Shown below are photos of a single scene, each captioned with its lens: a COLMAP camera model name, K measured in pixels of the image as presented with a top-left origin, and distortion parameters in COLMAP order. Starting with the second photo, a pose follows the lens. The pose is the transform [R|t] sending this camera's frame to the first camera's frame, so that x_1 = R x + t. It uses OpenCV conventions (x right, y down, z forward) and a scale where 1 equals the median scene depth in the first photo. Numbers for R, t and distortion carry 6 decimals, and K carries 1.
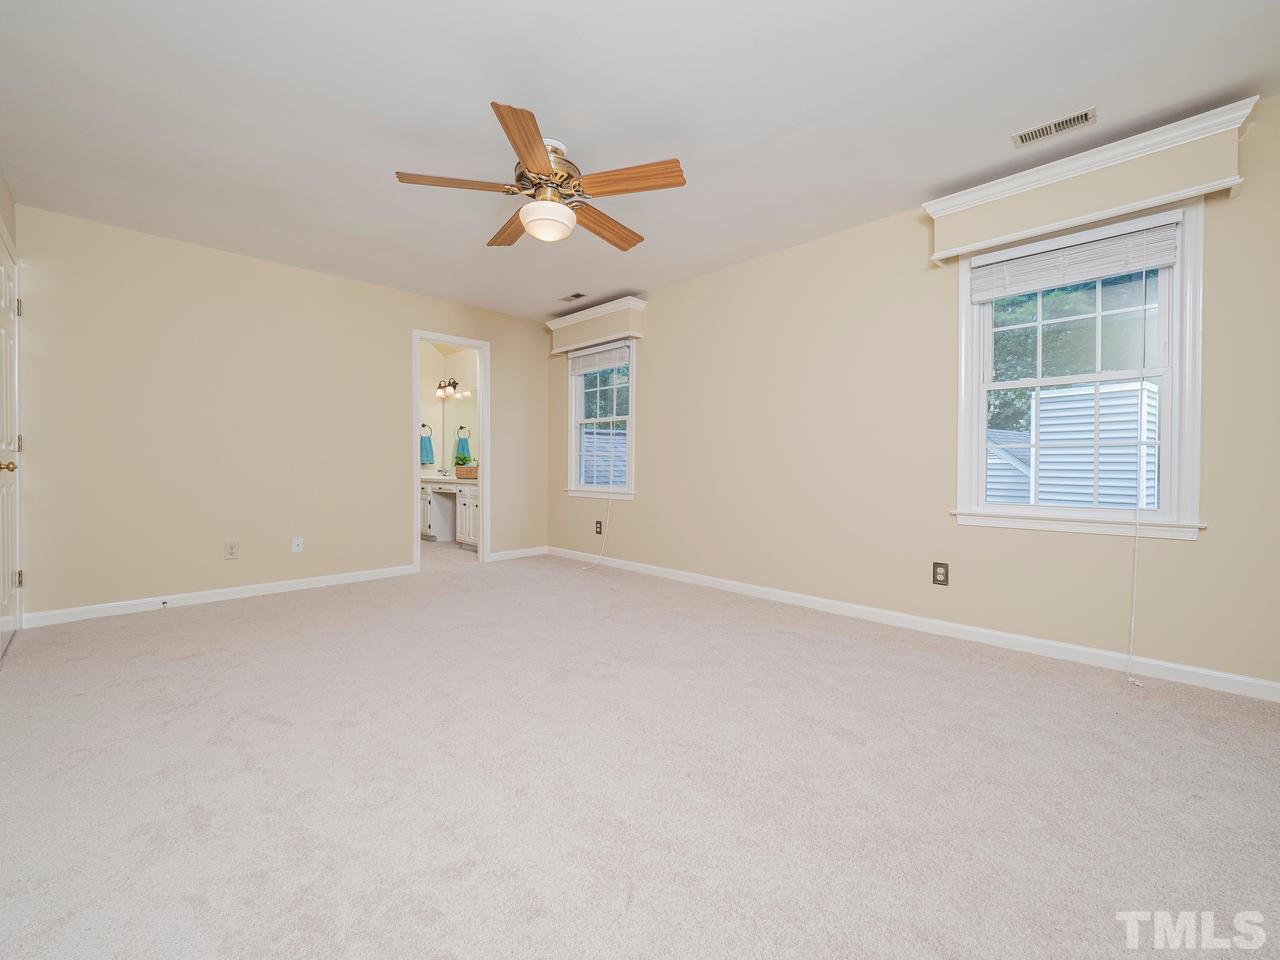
lens RADIAL K [[538.4, 0, 622.9], [0, 538.4, 474.2], [0, 0, 1]] dist [0.000536, -0.000122]
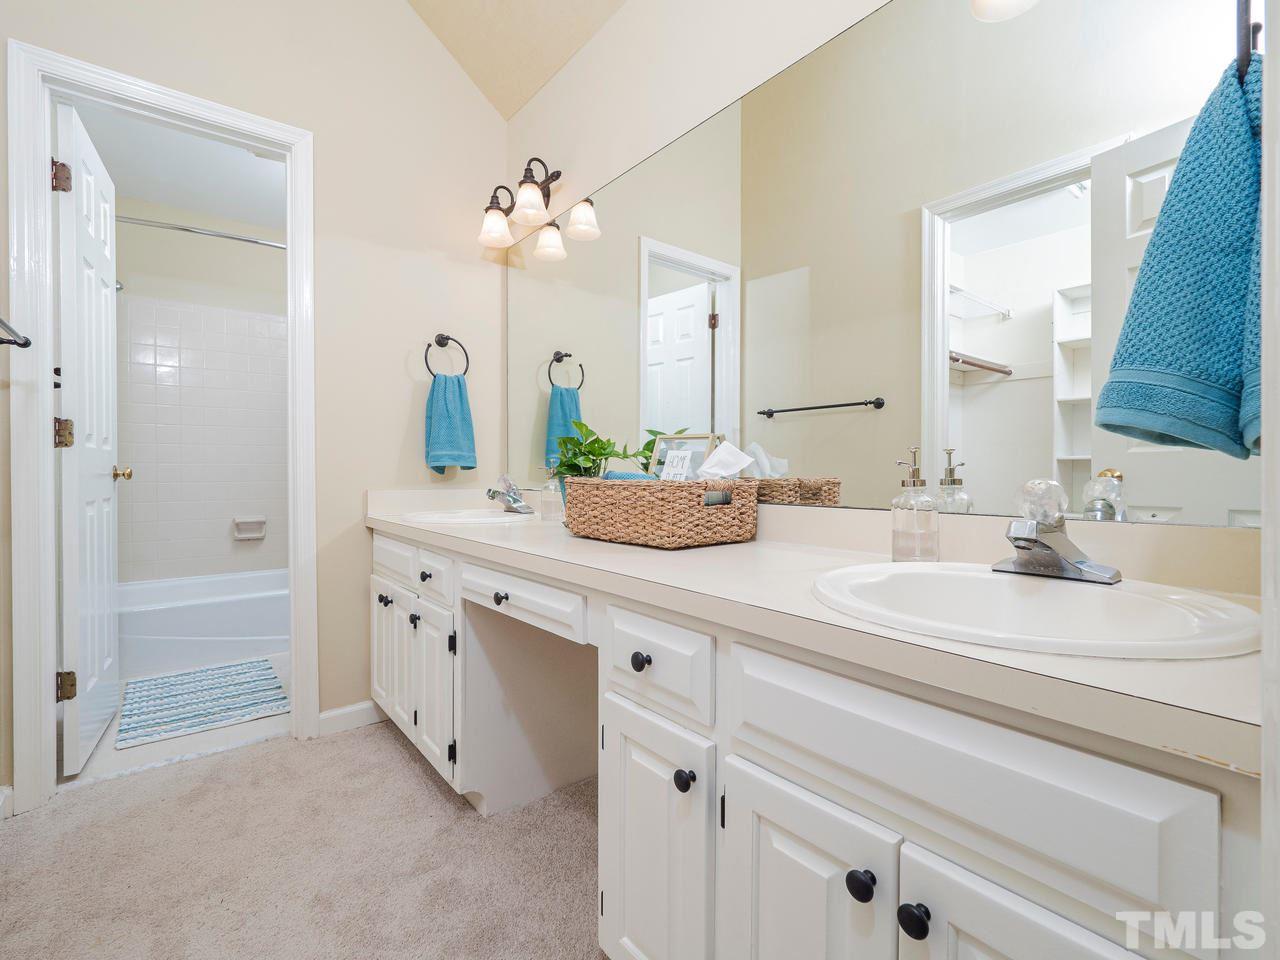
lens RADIAL K [[538.4, 0, 622.9], [0, 538.4, 474.2], [0, 0, 1]] dist [0.000536, -0.000122]
pose [[0.995954, -0.001857, -0.089840, -0.185079], [0.002118, 0.999994, 0.002805, -0.013040], [0.089835, -0.002984, 0.995952, 0.541470]]
